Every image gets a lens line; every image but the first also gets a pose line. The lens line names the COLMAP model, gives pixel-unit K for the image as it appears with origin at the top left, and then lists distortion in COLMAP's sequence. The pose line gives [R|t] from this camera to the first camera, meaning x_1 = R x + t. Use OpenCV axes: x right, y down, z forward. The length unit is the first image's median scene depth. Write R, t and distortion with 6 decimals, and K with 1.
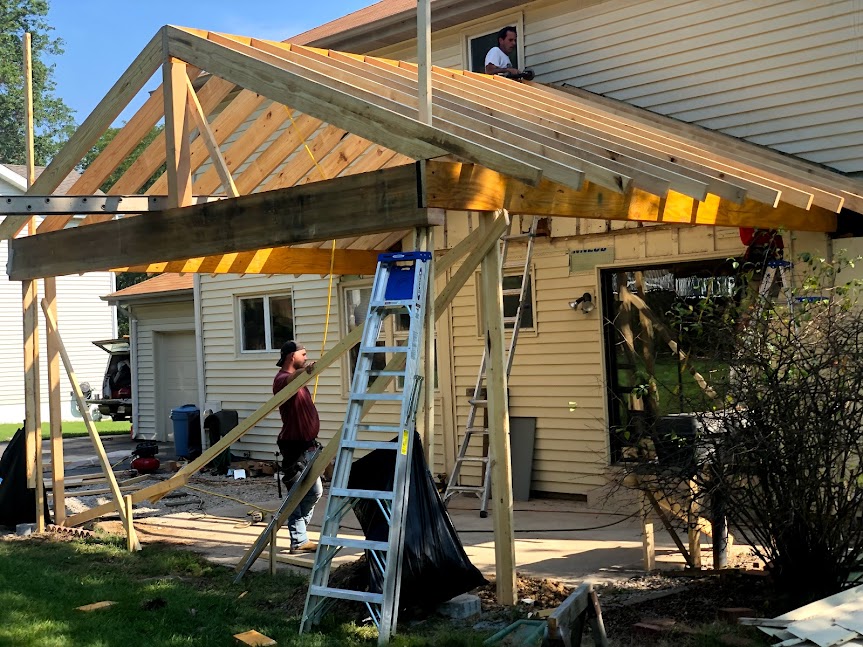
lens RADIAL K [[1279.5, 0, 449.5], [0, 1279.5, 329.6], [0, 0, 1]] dist [0.038776, -0.036511]
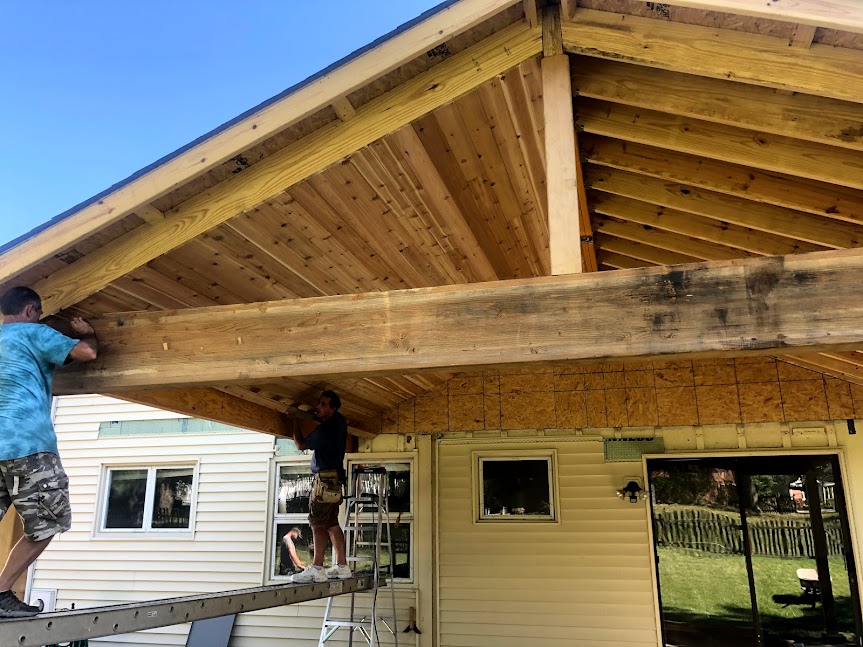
lens RADIAL K [[705.7, 0, 431.4], [0, 705.7, 312.8], [0, 0, 1]] dist [0.009890, -0.003533]
pose [[0.851836, 0.181093, 0.491510, -0.376456], [-0.034284, 0.955600, -0.292666, 0.014557], [-0.522686, 0.232452, 0.820223, 0.697757]]
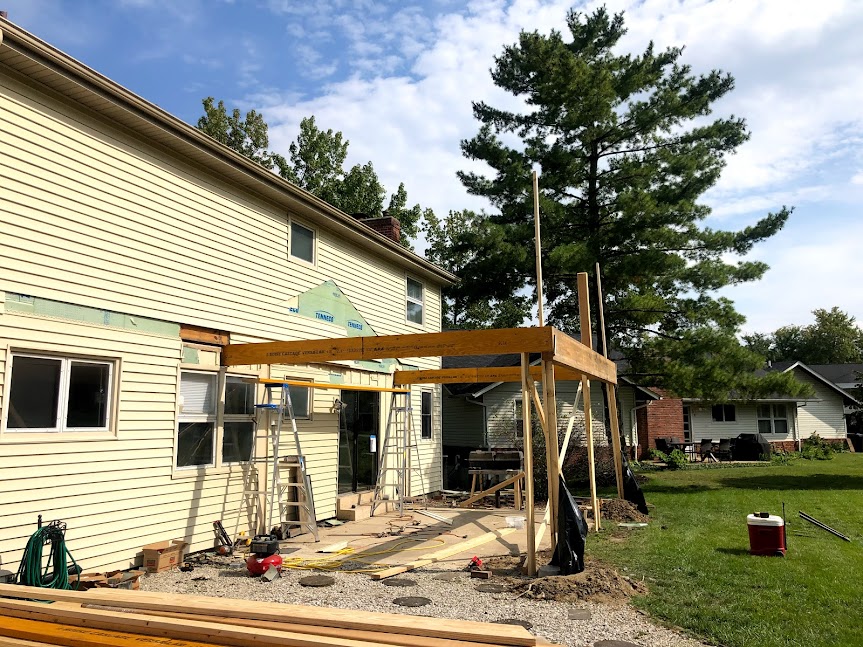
lens RADIAL K [[703.6, 0, 431.5], [0, 703.6, 323.5], [0, 0, 1]] dist [0.000447, -0.005299]
pose [[-0.439689, 0.164430, 0.882970, -0.972286], [0.013362, 0.984187, -0.176626, 0.049252], [-0.898051, -0.065862, -0.434933, 1.530844]]
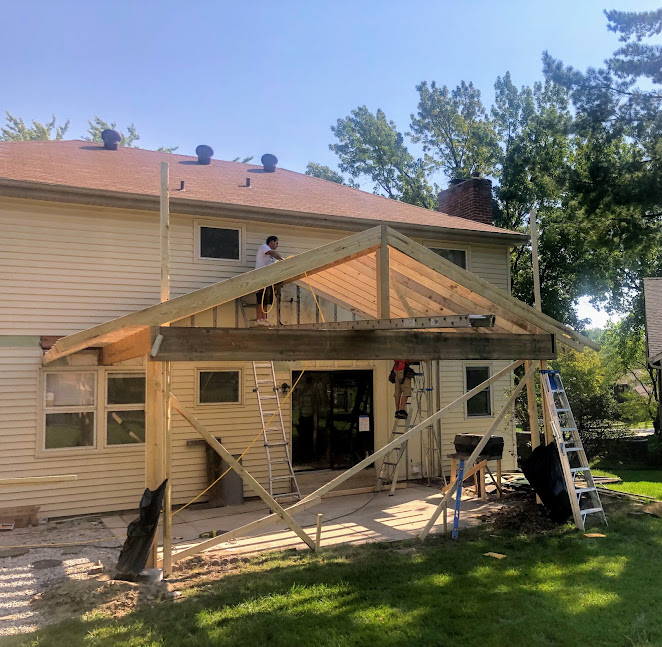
lens RADIAL K [[699.9, 0, 416.2], [0, 699.9, 324.3], [0, 0, 1]] dist [0.059574, -0.101379]
pose [[0.224058, 0.110407, 0.968302, -1.001828], [0.002742, 0.993487, -0.113913, 0.003455], [-0.974572, 0.028178, 0.222296, 0.675618]]
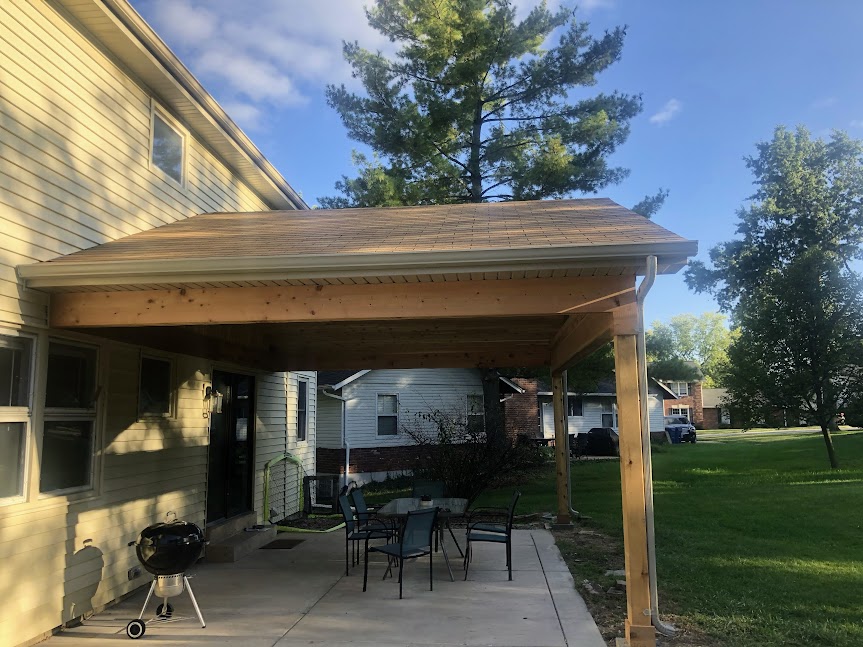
lens RADIAL K [[691.0, 0, 422.0], [0, 691.0, 319.4], [0, 0, 1]] dist [-0.000246, 0.007818]
pose [[-0.660034, 0.152333, 0.735629, -0.609068], [0.033091, 0.984170, -0.174110, 0.035142], [-0.750507, -0.090576, -0.654627, 1.489342]]
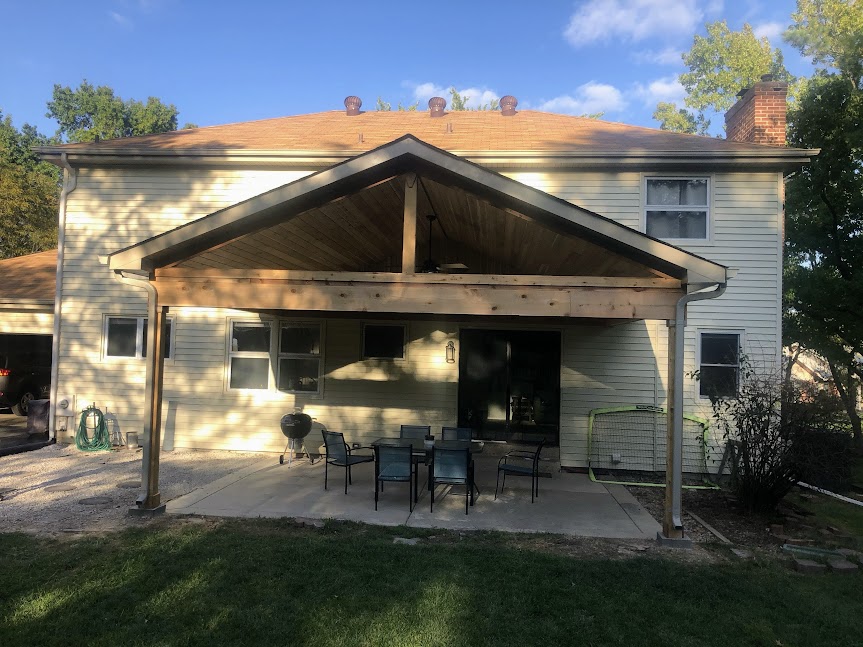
lens RADIAL K [[705.7, 0, 431.4], [0, 705.7, 312.8], [0, 0, 1]] dist [0.009890, -0.003533]
pose [[0.745973, 0.093818, 0.659335, -0.633145], [-0.066159, 0.995570, -0.066808, -0.001793], [-0.662682, 0.006216, 0.748875, 0.358318]]
